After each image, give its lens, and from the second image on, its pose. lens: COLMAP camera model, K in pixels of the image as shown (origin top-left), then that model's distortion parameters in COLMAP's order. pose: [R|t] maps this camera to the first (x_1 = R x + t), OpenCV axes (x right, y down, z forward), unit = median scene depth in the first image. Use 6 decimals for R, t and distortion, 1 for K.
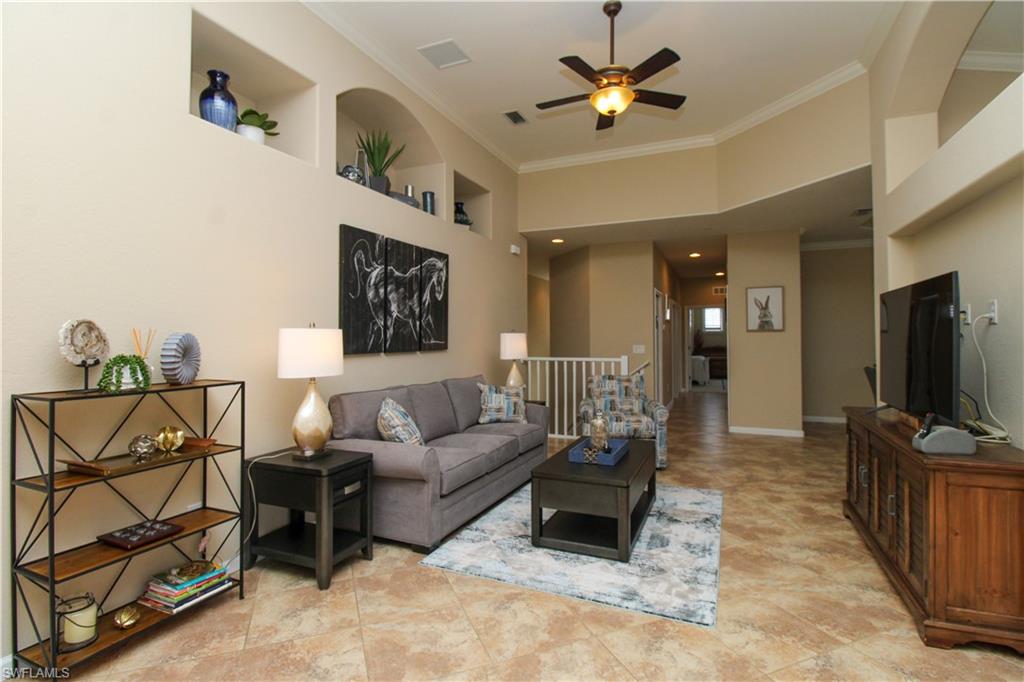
lens RADIAL K [[480.1, 0, 510.0], [0, 480.1, 330.1], [0, 0, 1]] dist [0.001562, -0.013831]
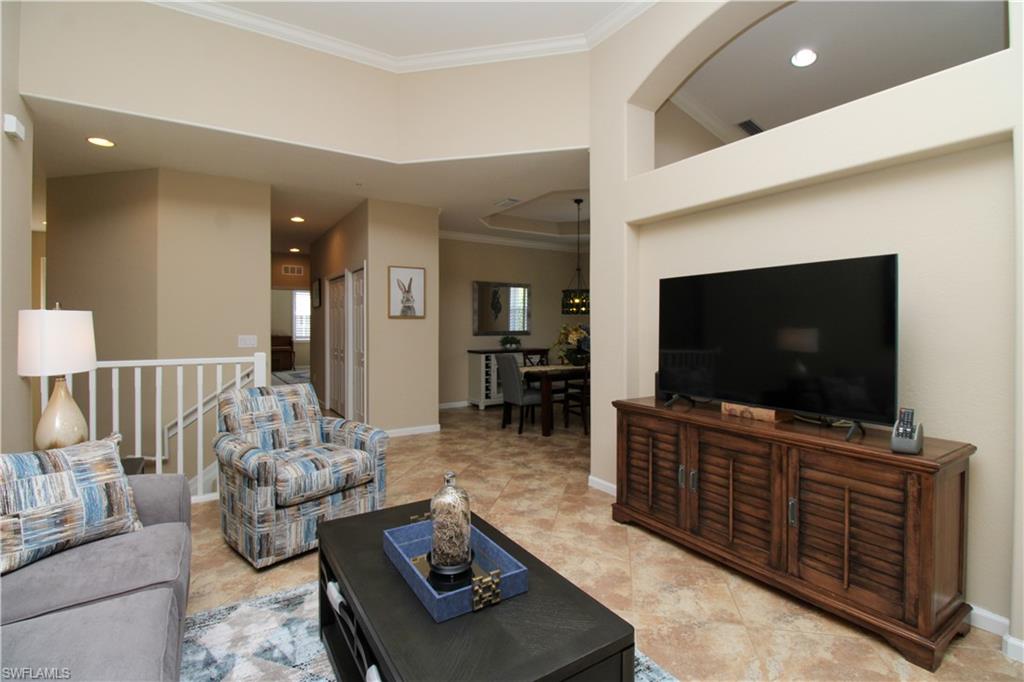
lens RADIAL K [[480.1, 0, 510.0], [0, 480.1, 330.1], [0, 0, 1]] dist [0.001562, -0.013831]
pose [[0.560702, -0.002948, 0.828012, -0.145116], [-0.019222, 0.999678, 0.016576, 0.011168], [-0.827795, -0.025210, 0.560465, 0.572893]]
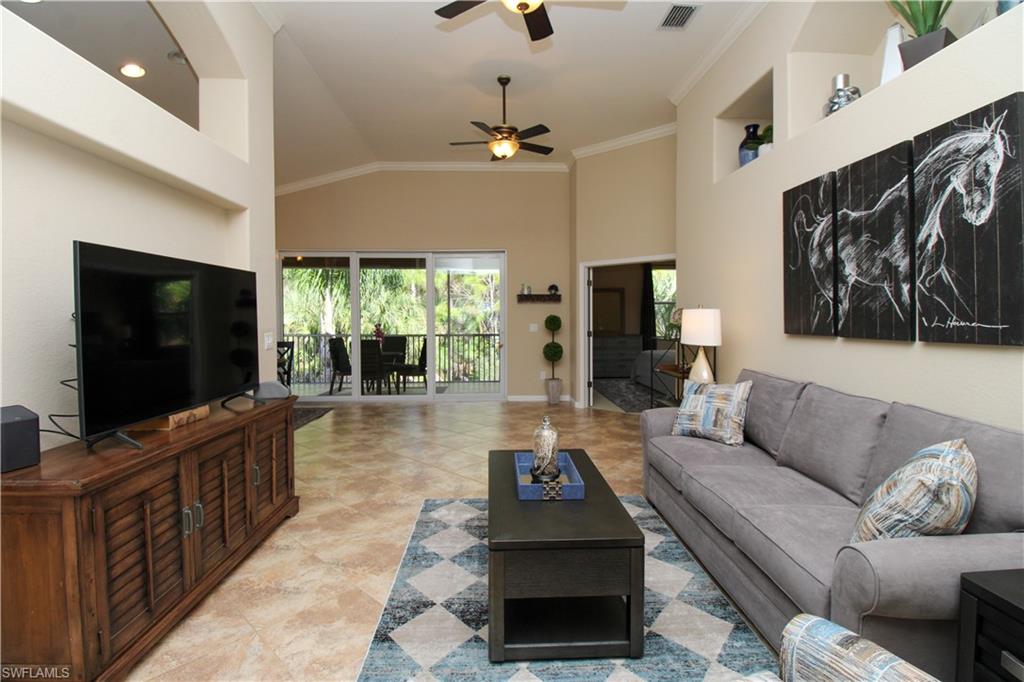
lens RADIAL K [[480.1, 0, 510.0], [0, 480.1, 330.1], [0, 0, 1]] dist [0.001562, -0.013831]
pose [[-0.894790, 0.023310, -0.445879, 0.460803], [0.018384, 0.999713, 0.015369, 0.017791], [0.446109, 0.005555, -0.894961, 1.350336]]
